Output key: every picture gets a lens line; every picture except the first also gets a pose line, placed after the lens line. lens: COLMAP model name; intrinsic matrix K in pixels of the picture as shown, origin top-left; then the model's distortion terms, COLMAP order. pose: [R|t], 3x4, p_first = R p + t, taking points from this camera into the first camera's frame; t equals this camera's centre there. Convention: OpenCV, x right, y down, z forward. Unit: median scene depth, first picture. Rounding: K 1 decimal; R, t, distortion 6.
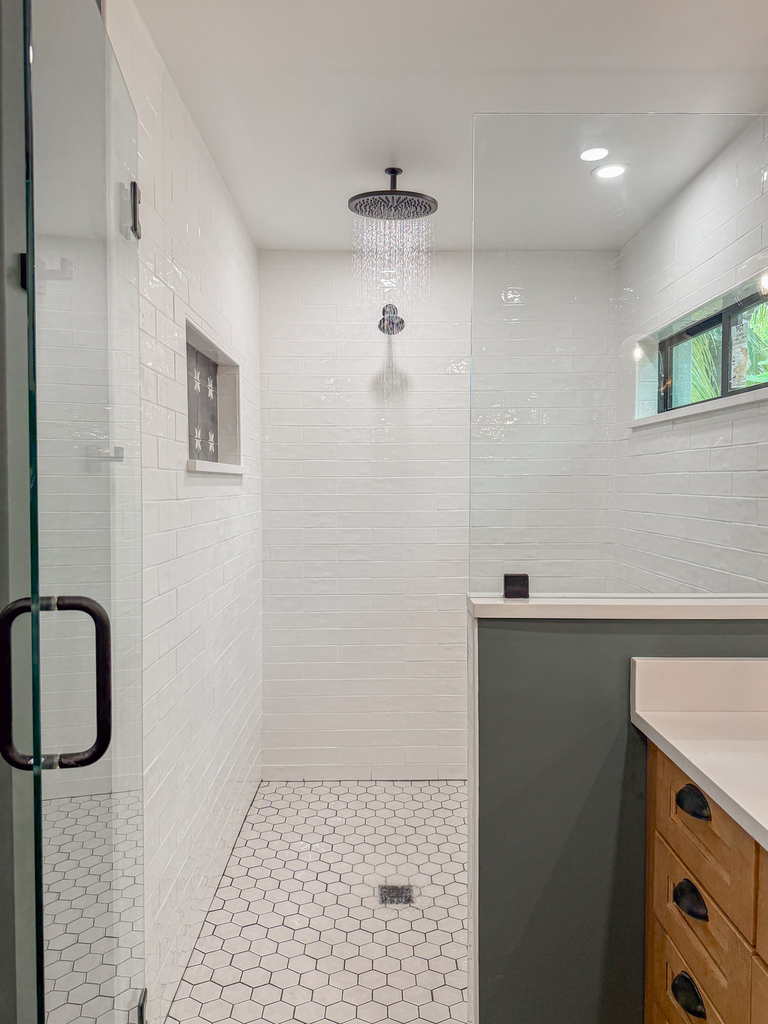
lens RADIAL K [[754.3, 0, 400.8], [0, 754.3, 518.7], [0, 0, 1]] dist [0.004160, -0.021504]
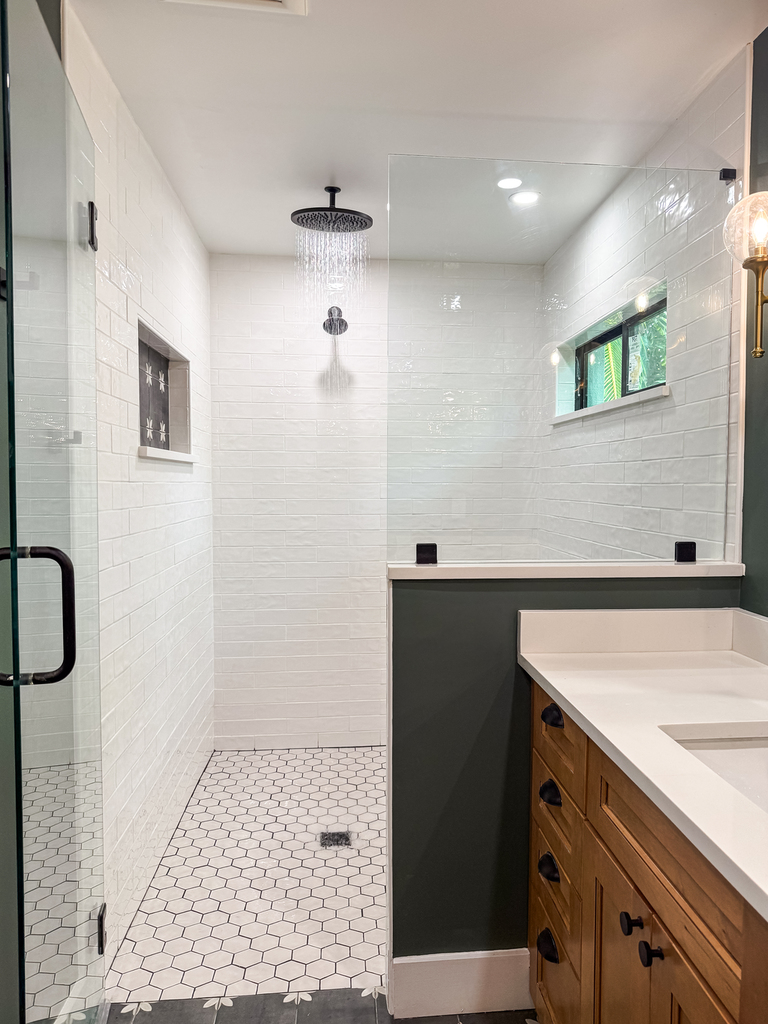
lens RADIAL K [[754.3, 0, 444.2], [0, 754.3, 528.7], [0, 0, 1]] dist [0.004160, -0.021504]
pose [[0.994523, -0.000527, 0.104514, 0.039549], [-0.001087, 0.999881, 0.015388, 0.022426], [-0.104509, -0.015417, 0.994404, -0.131653]]
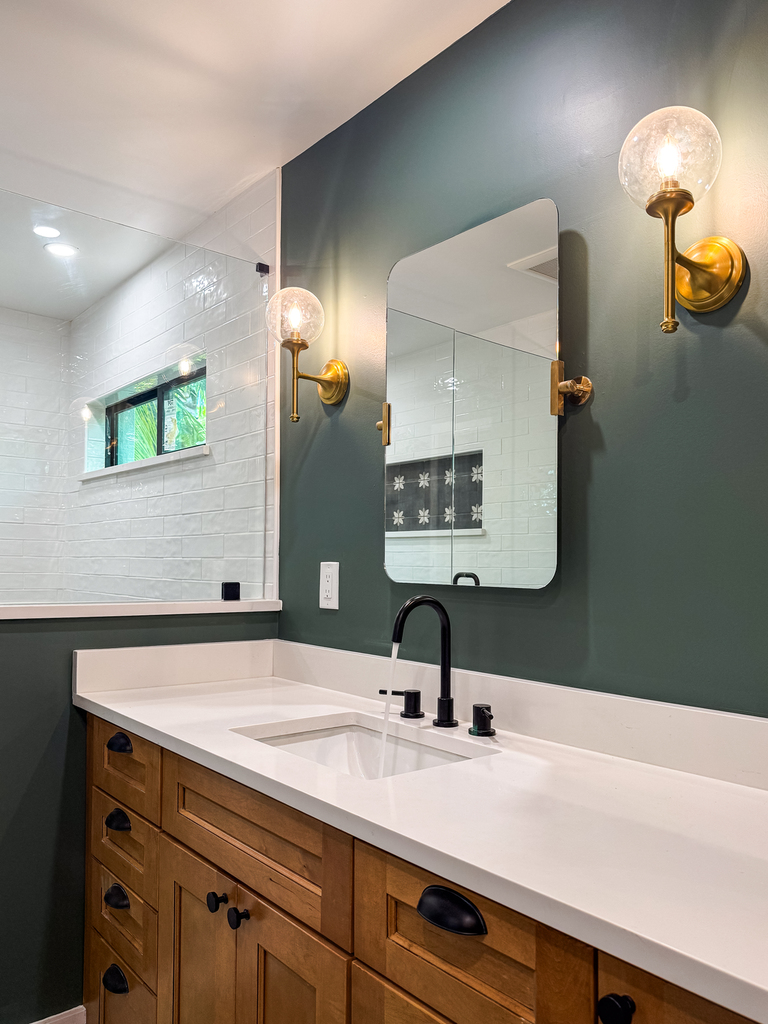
lens RADIAL K [[754.3, 0, 390.3], [0, 754.3, 555.8], [0, 0, 1]] dist [0.004160, -0.021504]
pose [[0.779674, 0.017472, 0.625941, -0.038894], [0.016607, 0.998682, -0.048563, 0.066268], [-0.625965, 0.048259, 0.778357, -0.178417]]
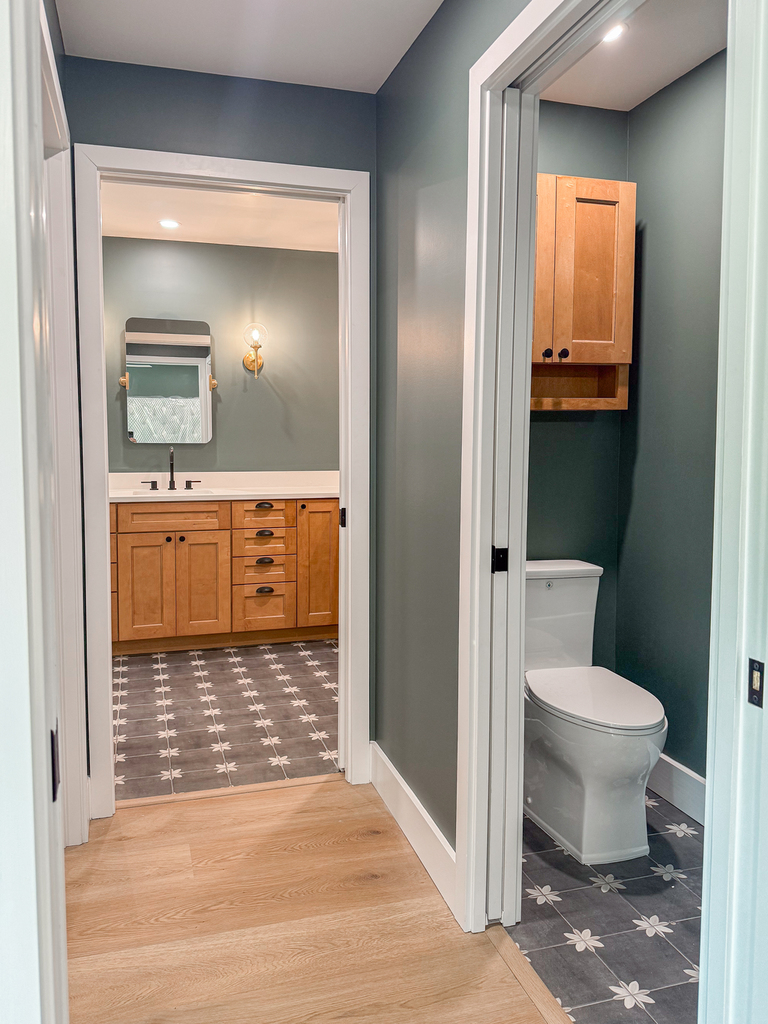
lens RADIAL K [[812.3, 0, 394.4], [0, 812.3, 494.2], [0, 0, 1]] dist [0.046871, -0.051822]
pose [[-0.288783, -0.066901, 0.955054, -1.834719], [0.043897, 0.995581, 0.083013, 0.042793], [-0.956388, 0.065897, -0.284570, 0.379674]]
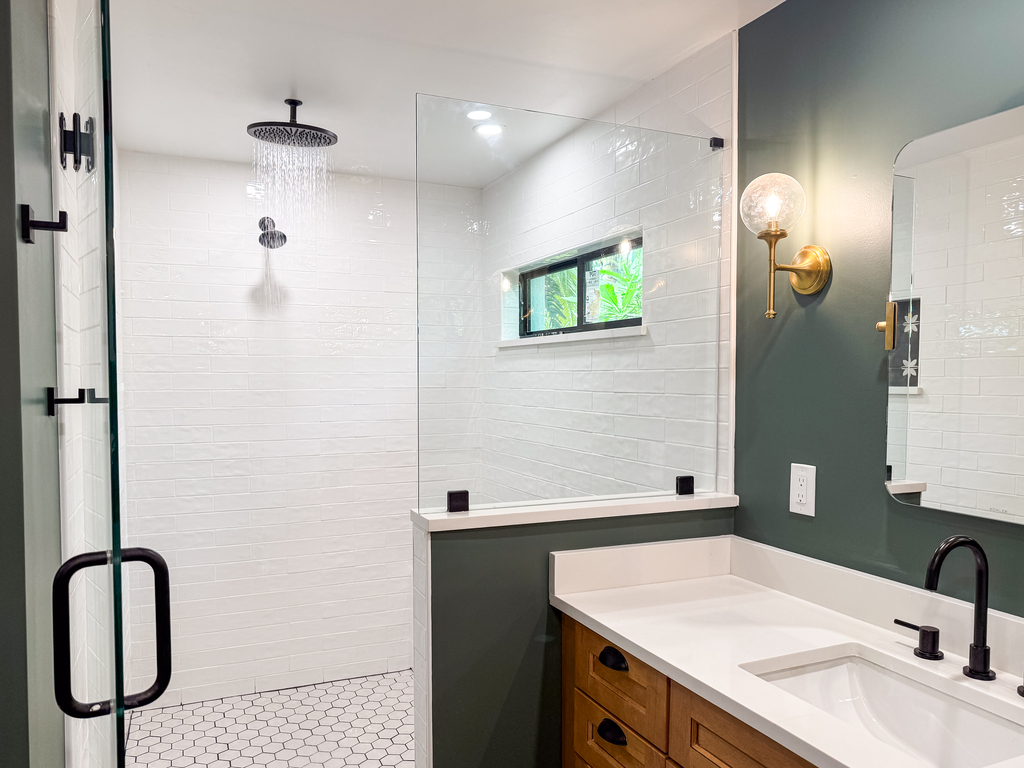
lens RADIAL K [[754.3, 0, 526.6], [0, 754.3, 421.2], [0, 0, 1]] dist [0.004160, -0.021504]
pose [[0.917273, -0.023155, 0.397586, -0.147401], [0.017821, 0.999695, 0.017106, -0.037286], [-0.397861, -0.008606, 0.917405, -0.085123]]
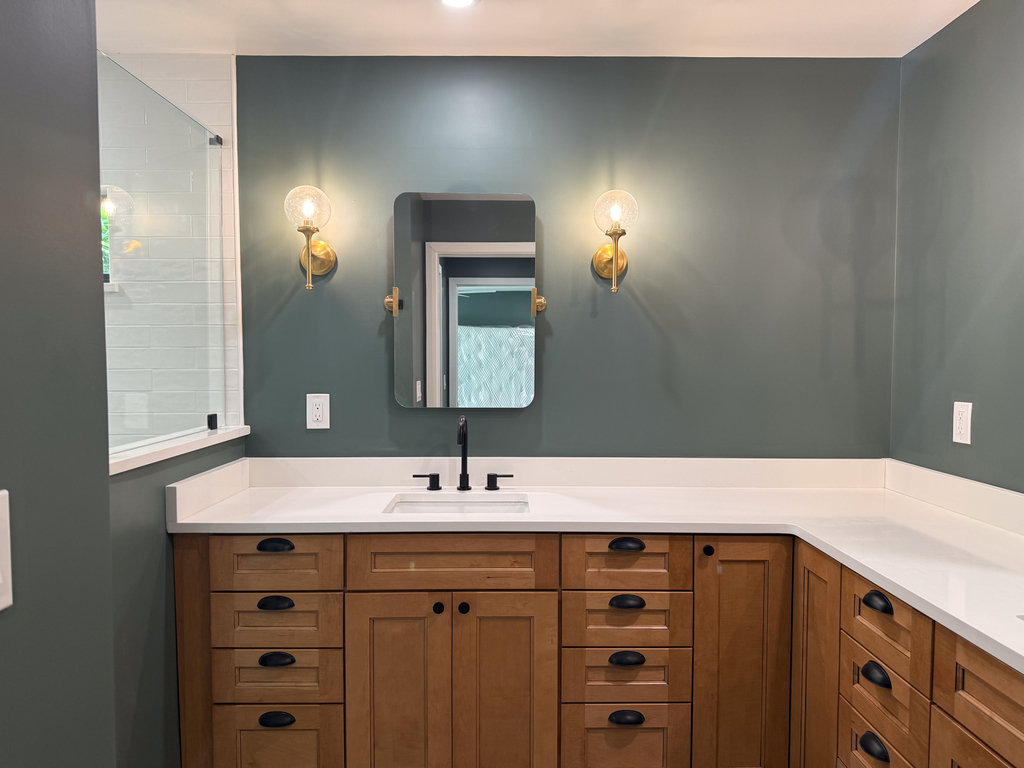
lens RADIAL K [[723.1, 0, 505.5], [0, 723.1, 394.7], [0, 0, 1]] dist [0.089075, -0.004660]
pose [[0.019396, -0.048359, 0.998642, -0.673628], [0.047052, 0.997767, 0.047402, -0.009438], [-0.998704, 0.046068, 0.021628, 0.233067]]
